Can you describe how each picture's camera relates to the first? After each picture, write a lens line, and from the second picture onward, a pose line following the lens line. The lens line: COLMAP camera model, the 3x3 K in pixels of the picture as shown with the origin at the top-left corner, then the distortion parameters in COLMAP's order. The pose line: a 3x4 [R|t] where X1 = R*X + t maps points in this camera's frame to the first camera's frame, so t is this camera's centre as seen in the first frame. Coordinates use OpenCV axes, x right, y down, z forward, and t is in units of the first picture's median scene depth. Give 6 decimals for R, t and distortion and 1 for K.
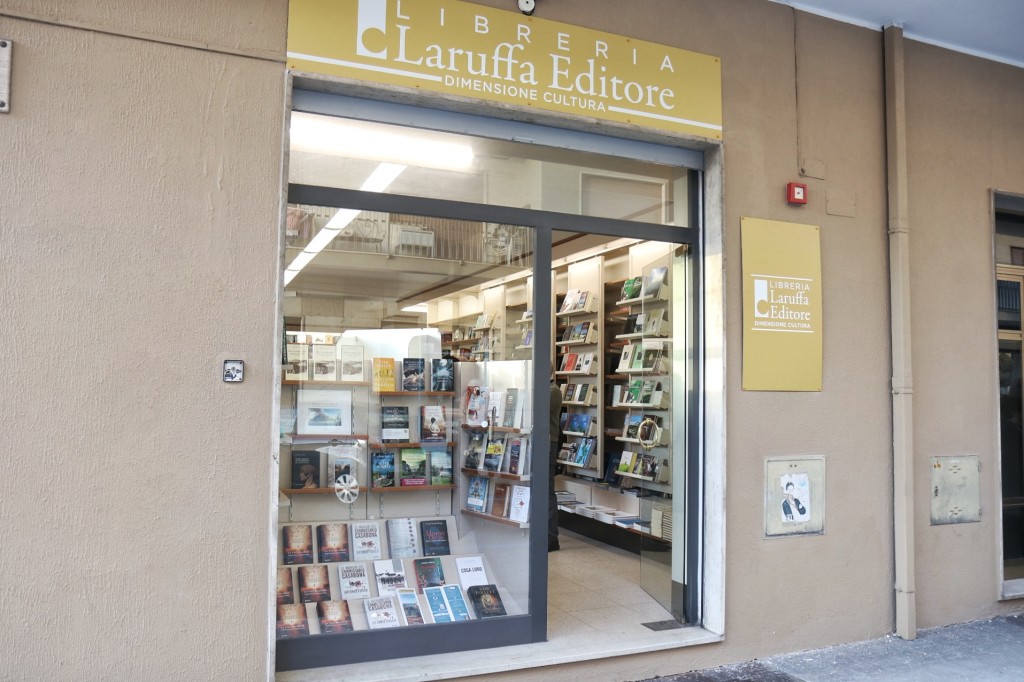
lens RADIAL K [[784.7, 0, 512.0], [0, 784.7, 341.0], [0, 0, 1]] dist [-0.106917, 0.092103]
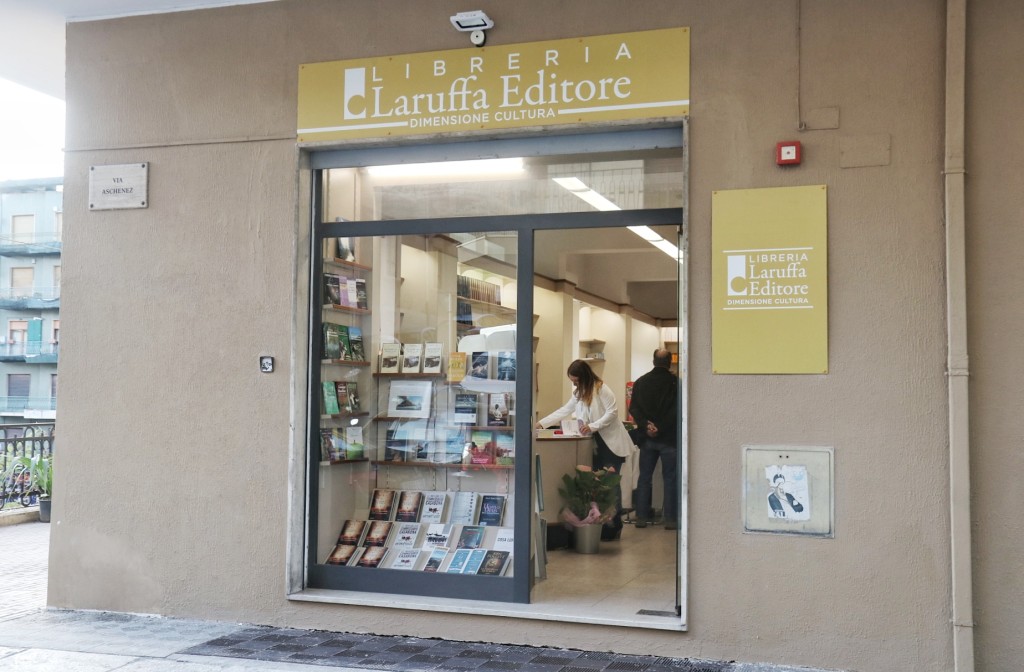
lens RADIAL K [[1126.0, 0, 512.0], [0, 1126.0, 336.0], [0, 0, 1]] dist [0.005812, 0.006265]
pose [[0.753149, -0.042916, -0.656449, 1.008048], [0.041180, 0.998988, -0.018063, 0.031606], [0.656560, -0.013428, 0.754154, -0.203038]]
